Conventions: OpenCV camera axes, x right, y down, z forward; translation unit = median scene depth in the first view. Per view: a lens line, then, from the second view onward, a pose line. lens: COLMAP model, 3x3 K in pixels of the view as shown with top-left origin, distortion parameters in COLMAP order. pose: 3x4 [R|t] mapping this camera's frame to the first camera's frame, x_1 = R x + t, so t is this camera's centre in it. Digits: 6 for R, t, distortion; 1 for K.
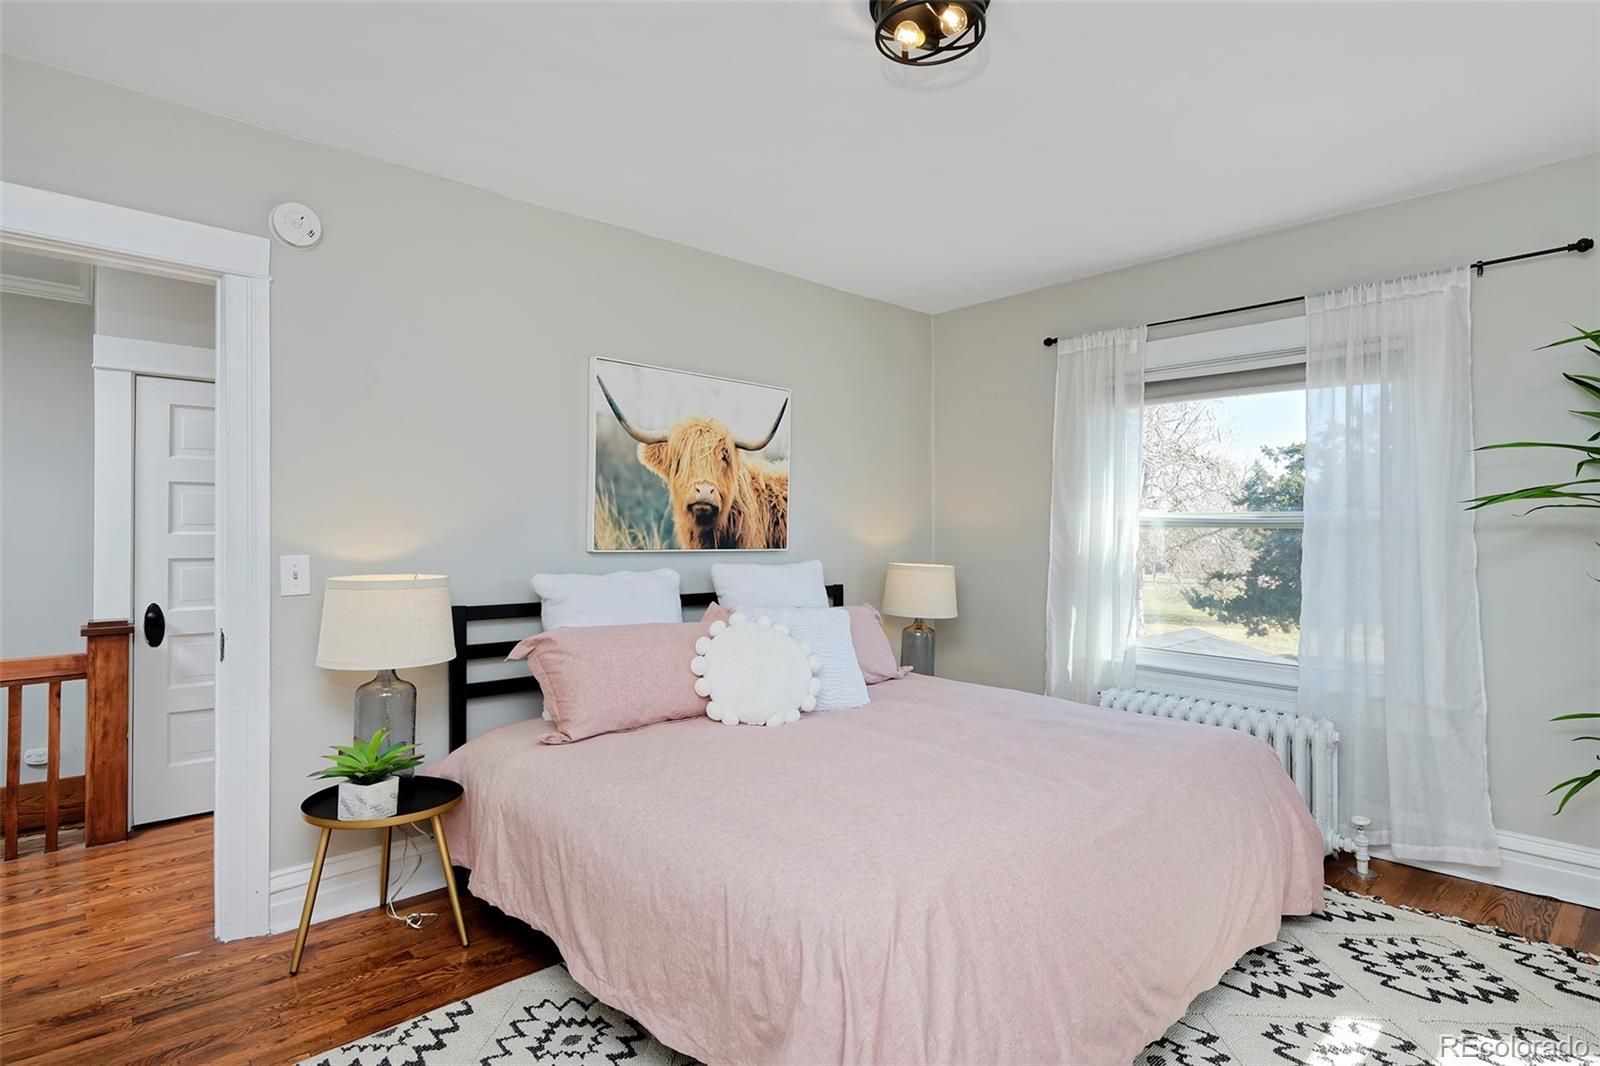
lens RADIAL K [[784.6, 0, 796.3], [0, 784.6, 526.5], [0, 0, 1]] dist [-0.001920, -0.000790]
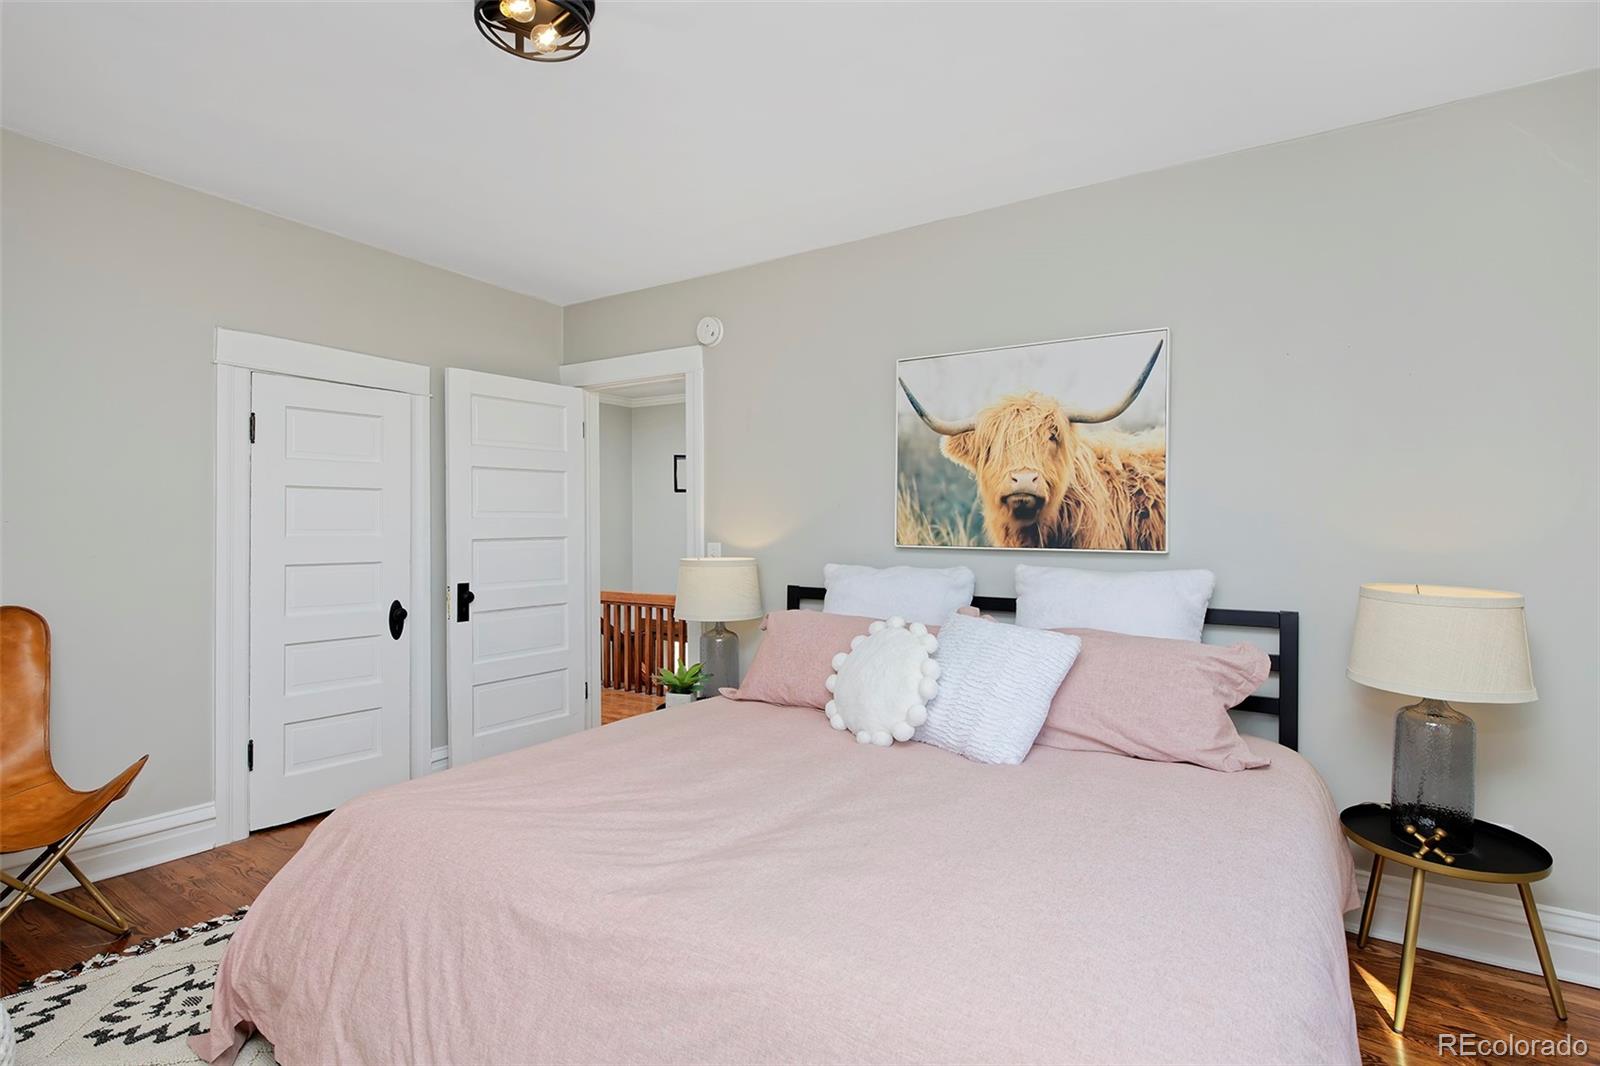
lens RADIAL K [[784.6, 0, 796.9], [0, 784.6, 533.4], [0, 0, 1]] dist [-0.001920, -0.000790]
pose [[0.253541, -0.002004, -0.967323, 0.675761], [-0.000247, 0.999998, -0.002137, 0.015962], [0.967325, 0.000781, 0.253540, 0.564907]]
